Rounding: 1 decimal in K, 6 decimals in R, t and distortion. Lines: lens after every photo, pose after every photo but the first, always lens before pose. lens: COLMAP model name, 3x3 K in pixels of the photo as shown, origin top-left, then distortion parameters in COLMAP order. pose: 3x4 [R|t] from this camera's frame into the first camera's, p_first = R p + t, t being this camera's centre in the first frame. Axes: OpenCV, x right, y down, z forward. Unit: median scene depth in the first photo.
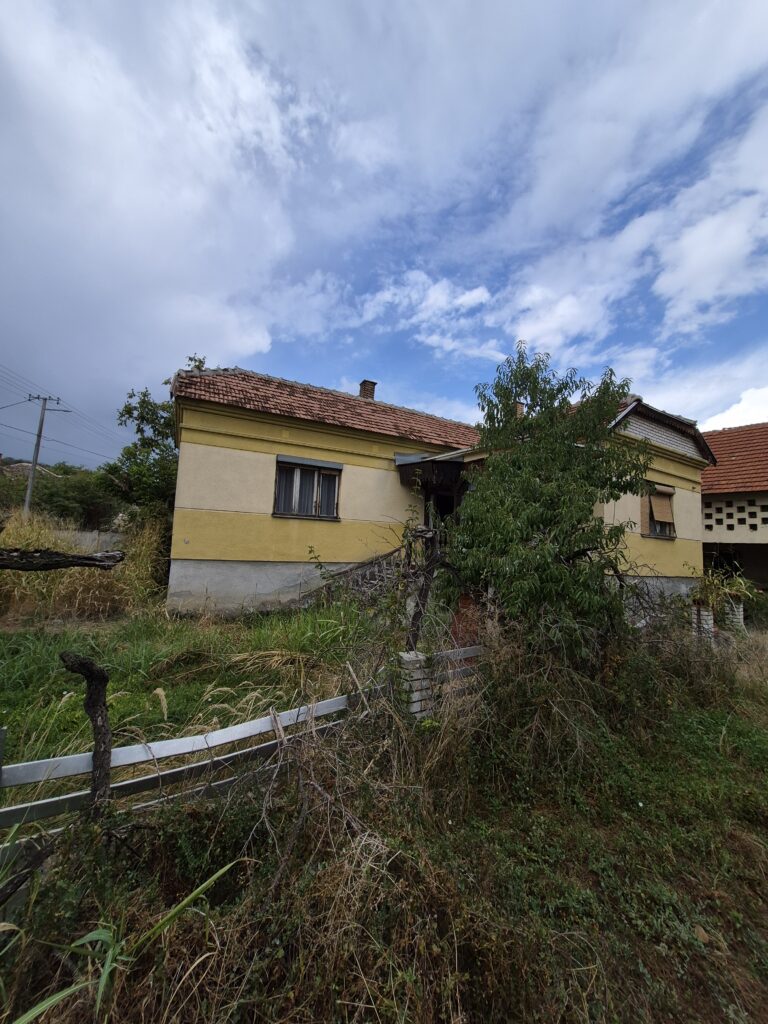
lens RADIAL K [[398.1, 0, 381.7], [0, 398.1, 509.9], [0, 0, 1]] dist [0.002098, -0.001660]
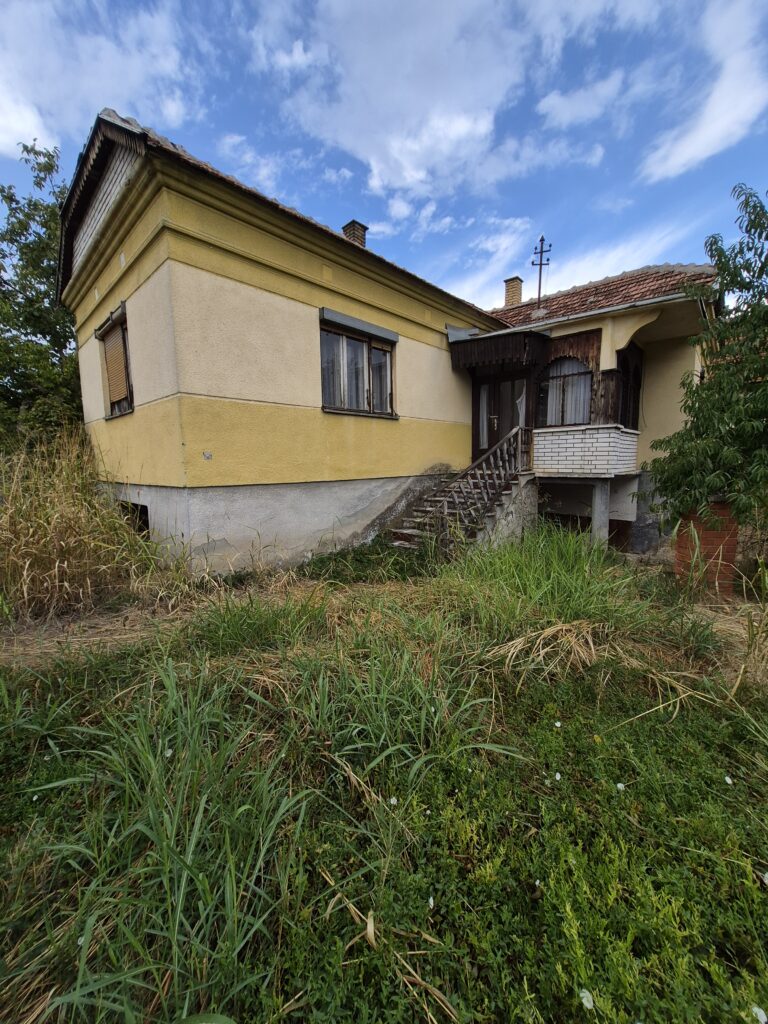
lens RADIAL K [[398.1, 0, 386.5], [0, 398.1, 511.7], [0, 0, 1]] dist [0.002098, -0.001660]
pose [[0.945789, -0.091249, 0.311699, -0.371408], [0.020397, 0.974515, 0.223394, 0.030463], [-0.324139, -0.204926, 0.923547, 0.325842]]
